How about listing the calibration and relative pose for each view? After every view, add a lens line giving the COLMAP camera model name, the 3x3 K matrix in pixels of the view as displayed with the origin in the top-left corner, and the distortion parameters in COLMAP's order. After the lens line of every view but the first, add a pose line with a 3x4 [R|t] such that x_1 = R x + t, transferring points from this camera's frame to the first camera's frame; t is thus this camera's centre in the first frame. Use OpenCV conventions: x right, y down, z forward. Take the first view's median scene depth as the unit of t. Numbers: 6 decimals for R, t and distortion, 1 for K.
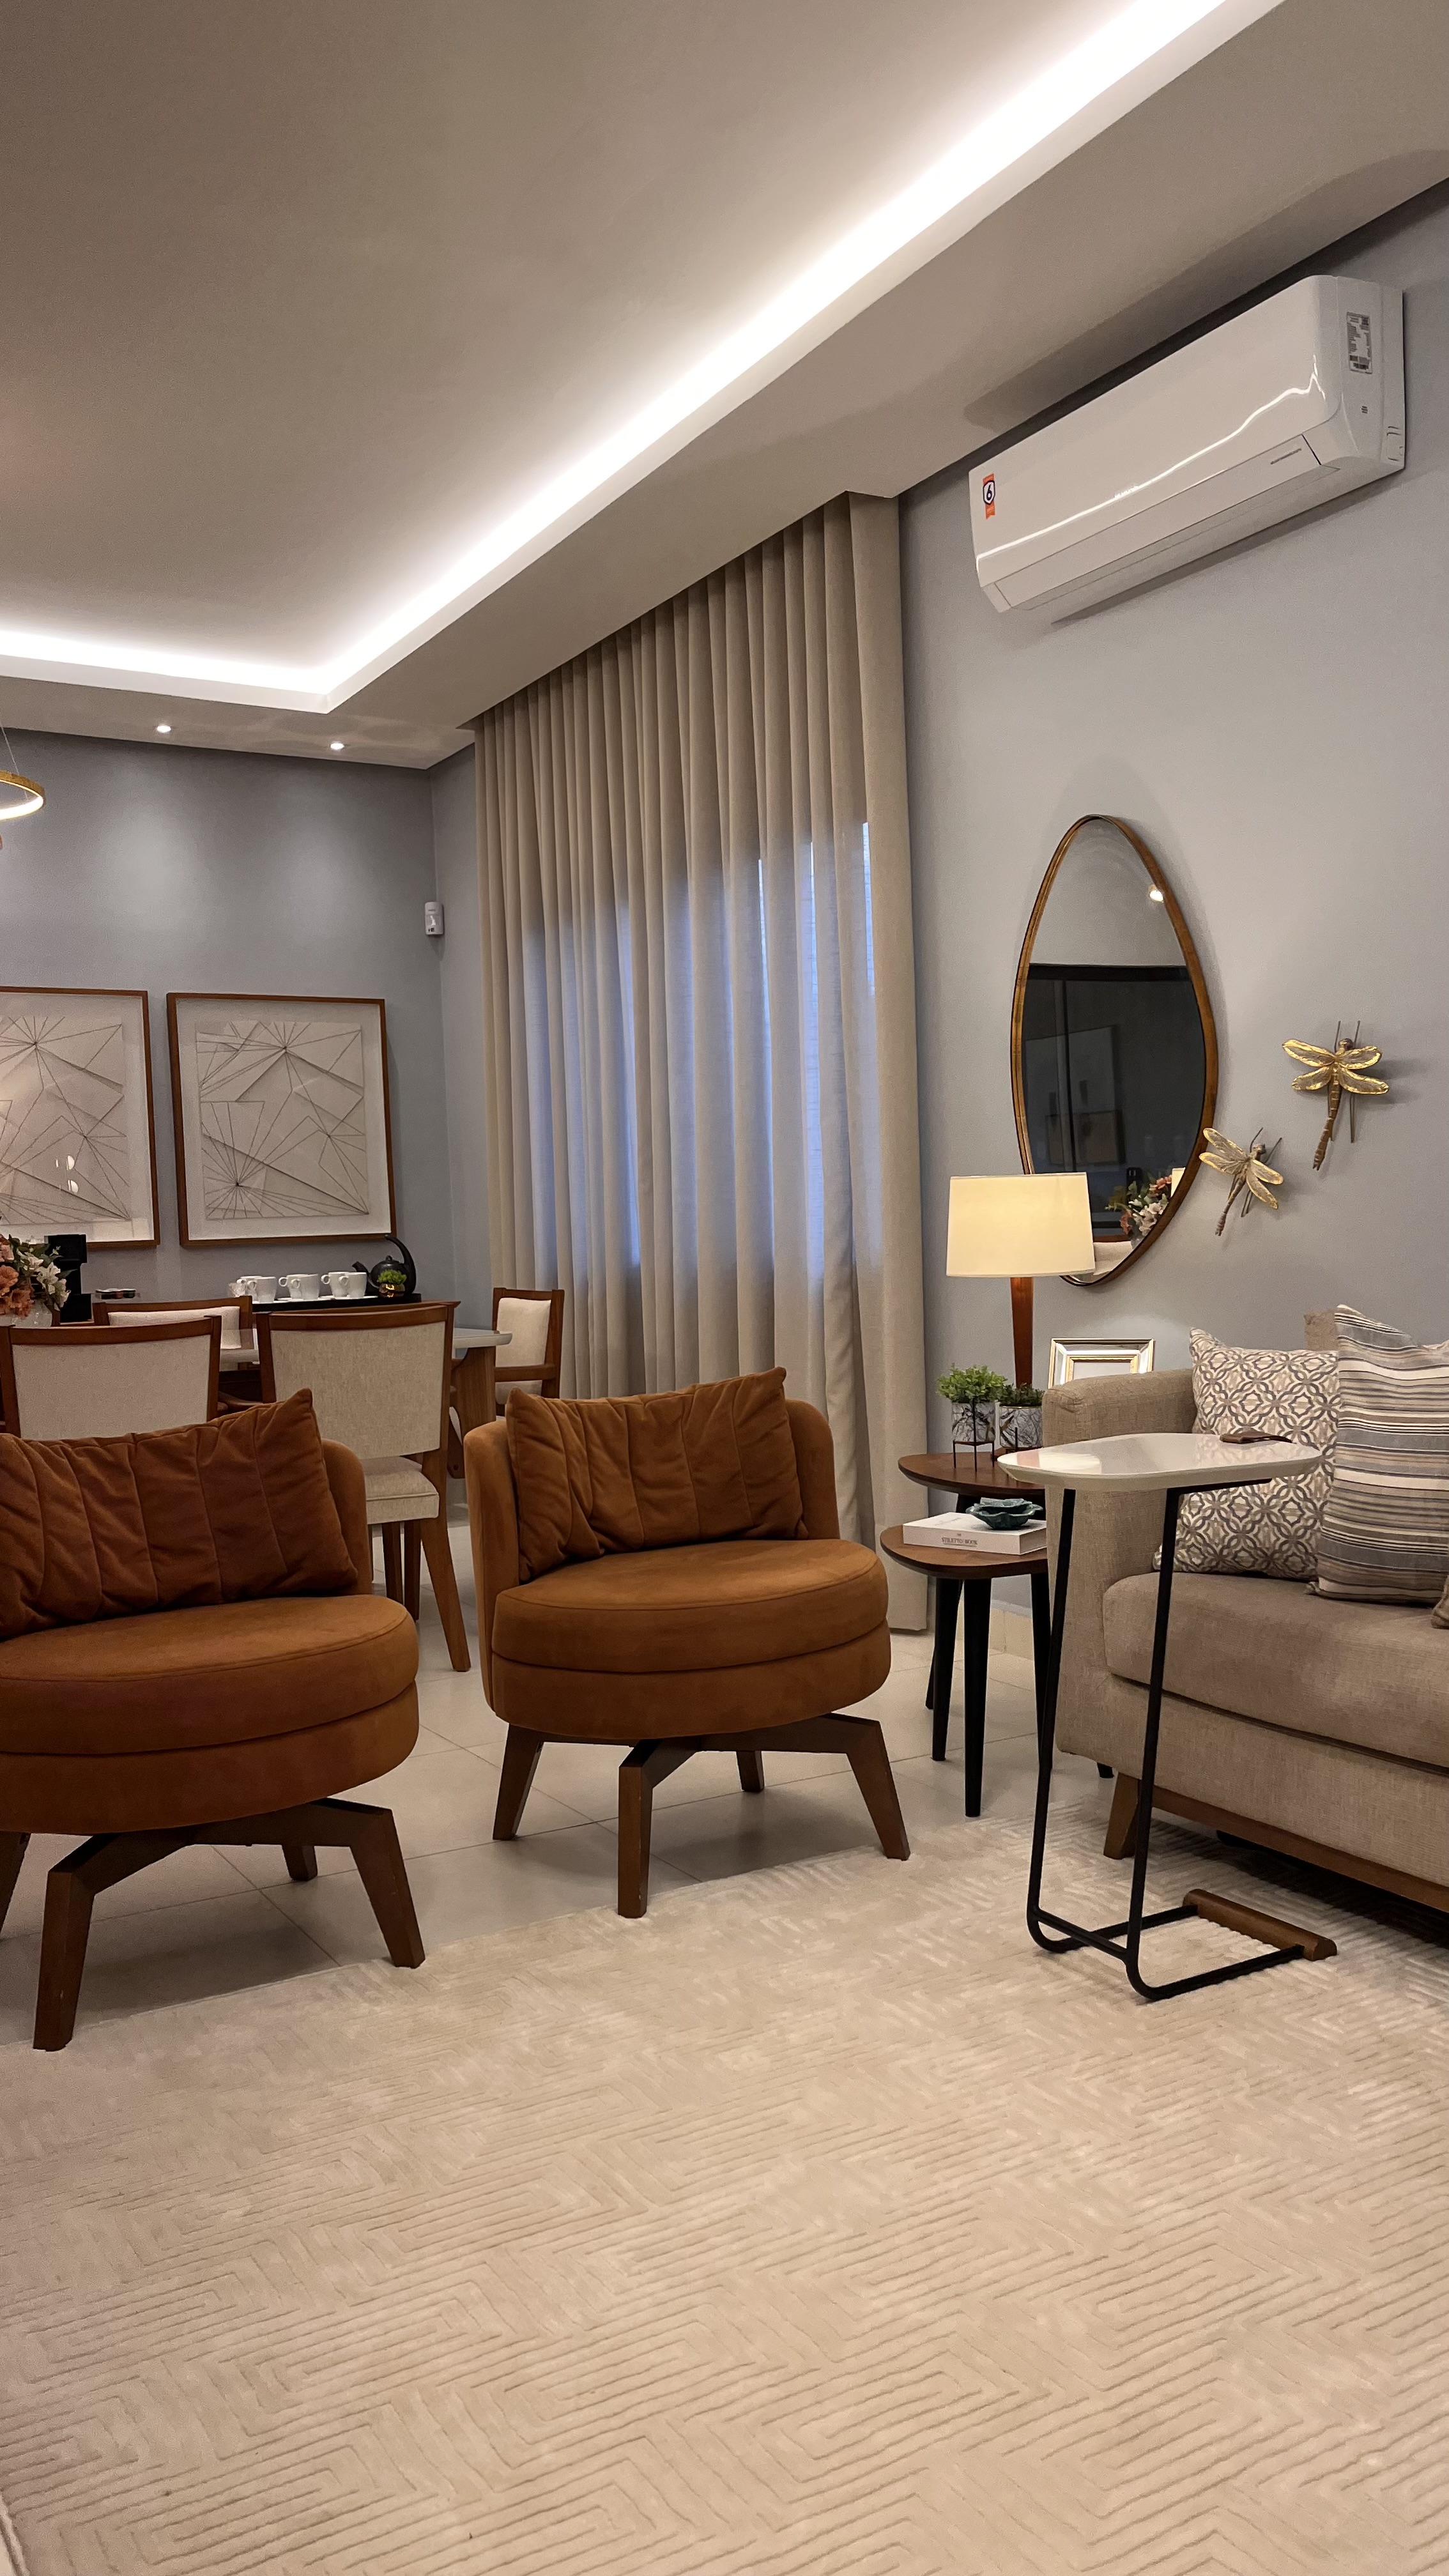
lens RADIAL K [[1967.4, 0, 737.0], [0, 1967.4, 1288.9], [0, 0, 1]] dist [0.069819, -0.081139]
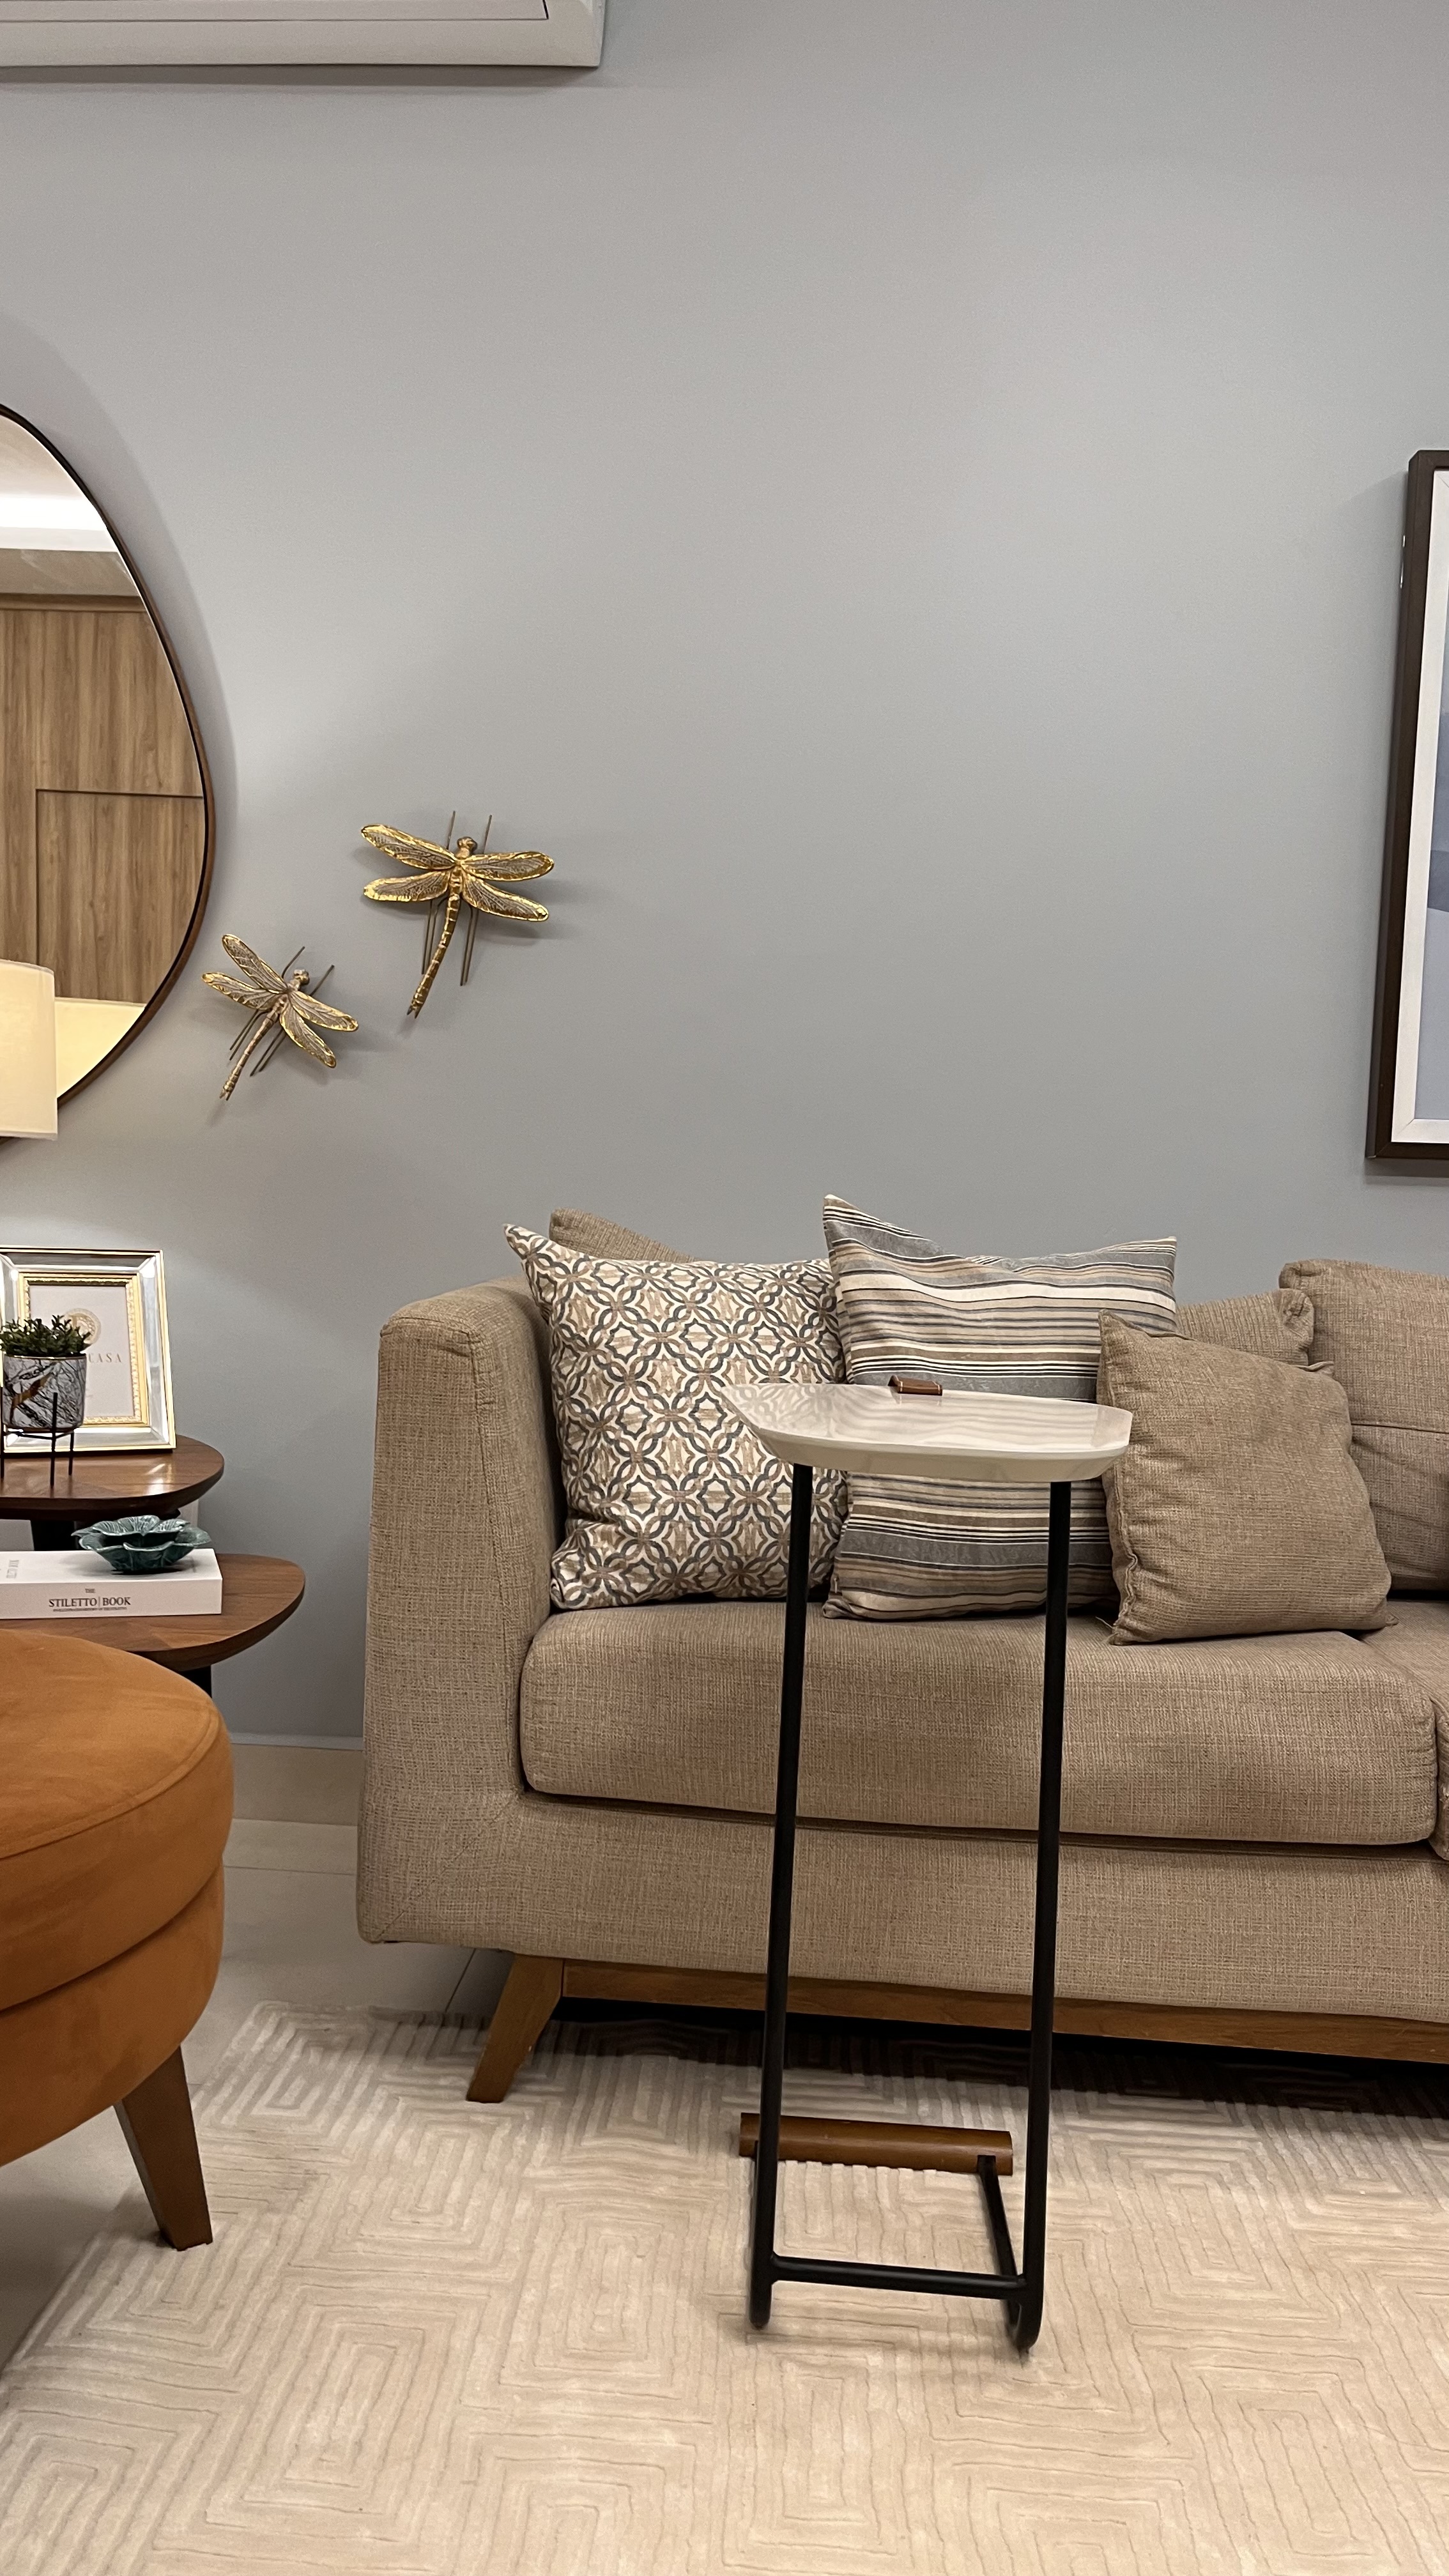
lens RADIAL K [[1967.4, 0, 754.8], [0, 1967.4, 1298.0], [0, 0, 1]] dist [0.069819, -0.081139]
pose [[0.568820, 0.011083, 0.822388, -0.270720], [-0.030082, 0.999521, 0.007337, 0.039859], [-0.821912, -0.028912, 0.568880, 0.623670]]
